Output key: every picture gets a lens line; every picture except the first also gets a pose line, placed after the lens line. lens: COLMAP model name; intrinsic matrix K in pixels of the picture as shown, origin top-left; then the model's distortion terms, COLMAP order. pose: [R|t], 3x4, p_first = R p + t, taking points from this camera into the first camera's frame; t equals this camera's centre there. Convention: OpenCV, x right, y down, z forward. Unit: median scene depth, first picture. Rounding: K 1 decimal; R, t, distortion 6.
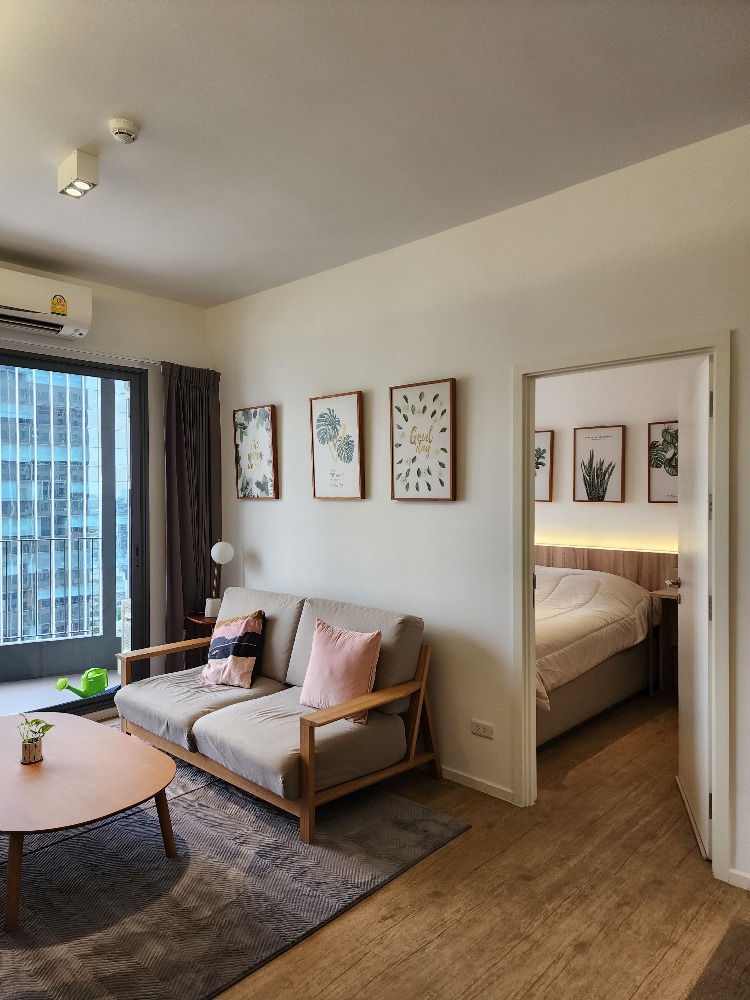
lens RADIAL K [[669.8, 0, 369.4], [0, 669.8, 502.5], [0, 0, 1]] dist [0.012091, -0.000380]
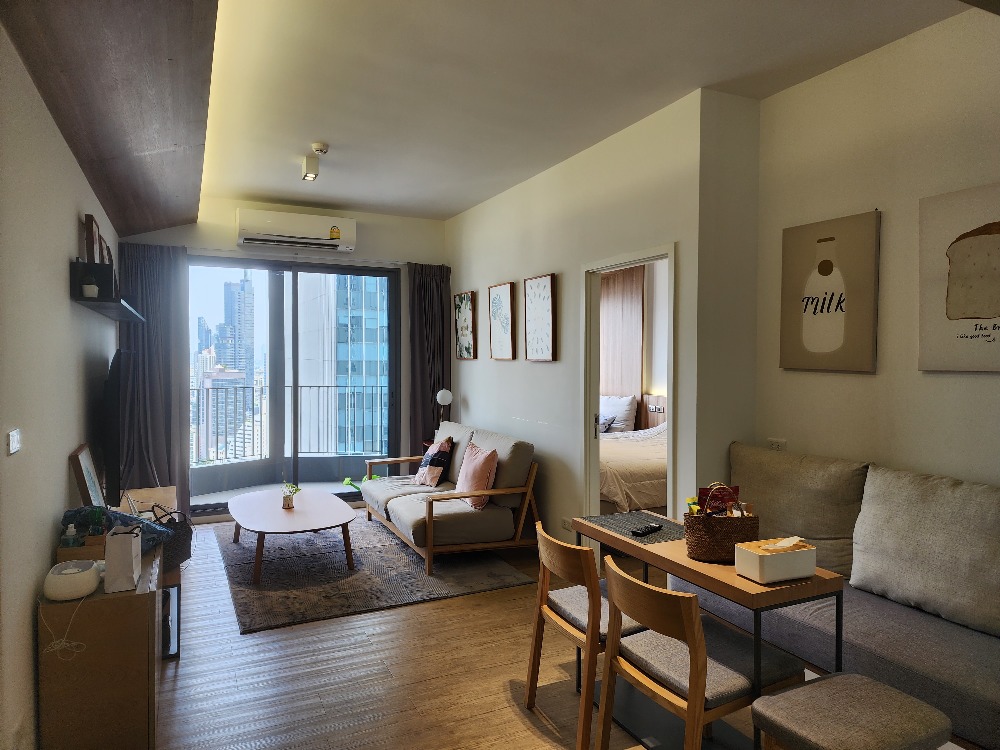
lens RADIAL K [[669.8, 0, 498.9], [0, 669.8, 370.1], [0, 0, 1]] dist [0.012091, -0.000380]
pose [[0.929228, 0.014186, -0.369235, 0.478067], [-0.011867, 0.999893, 0.008552, 0.005454], [0.369317, -0.003566, 0.929297, -0.304931]]
